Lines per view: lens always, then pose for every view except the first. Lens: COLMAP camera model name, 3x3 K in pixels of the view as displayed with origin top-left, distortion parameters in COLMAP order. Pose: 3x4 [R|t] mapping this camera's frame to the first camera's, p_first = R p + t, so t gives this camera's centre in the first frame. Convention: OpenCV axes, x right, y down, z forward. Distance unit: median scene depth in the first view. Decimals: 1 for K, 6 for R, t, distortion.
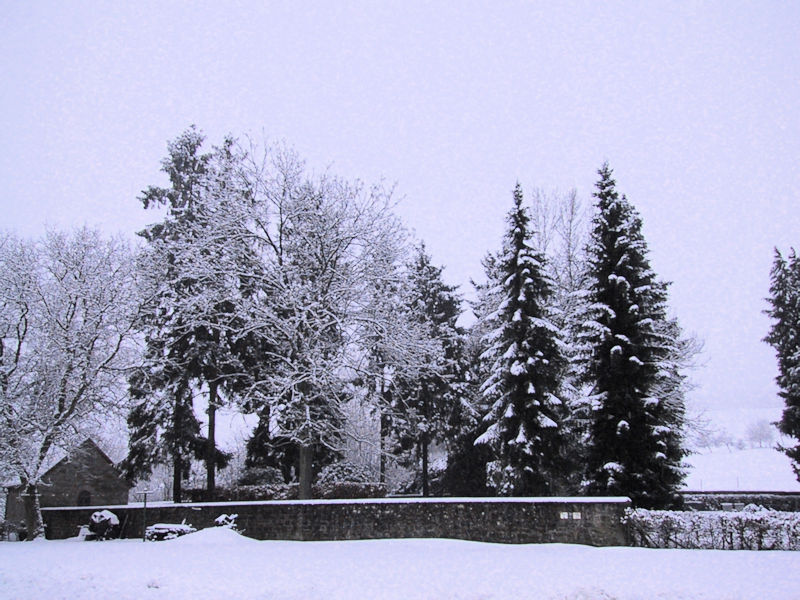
lens RADIAL K [[853.1, 0, 398.6], [0, 853.1, 303.9], [0, 0, 1]] dist [-0.095369, 0.000000]
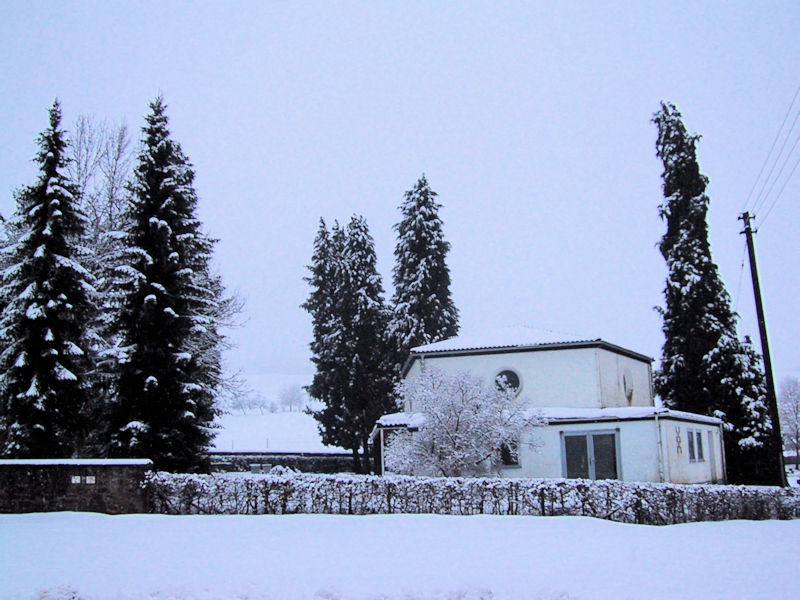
lens RADIAL K [[842.8, 0, 397.3], [0, 842.8, 300.4], [0, 0, 1]] dist [-0.093799, 0.000000]
pose [[0.863329, 0.072258, 0.499442, 0.034566], [-0.092253, 0.995616, 0.015423, 0.016513], [-0.496138, -0.059390, 0.866210, 0.081451]]
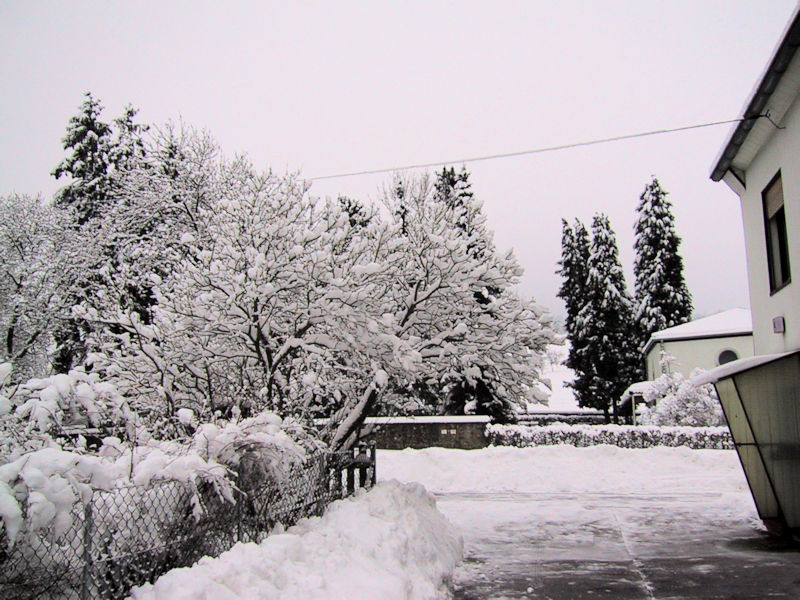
lens RADIAL K [[853.1, 0, 399.7], [0, 853.1, 303.1], [0, 0, 1]] dist [-0.095369, 0.000000]
pose [[0.966504, 0.010982, 0.256418, -0.214345], [-0.032612, 0.996241, 0.080254, -0.069091], [-0.254572, -0.085928, 0.963229, -0.302893]]
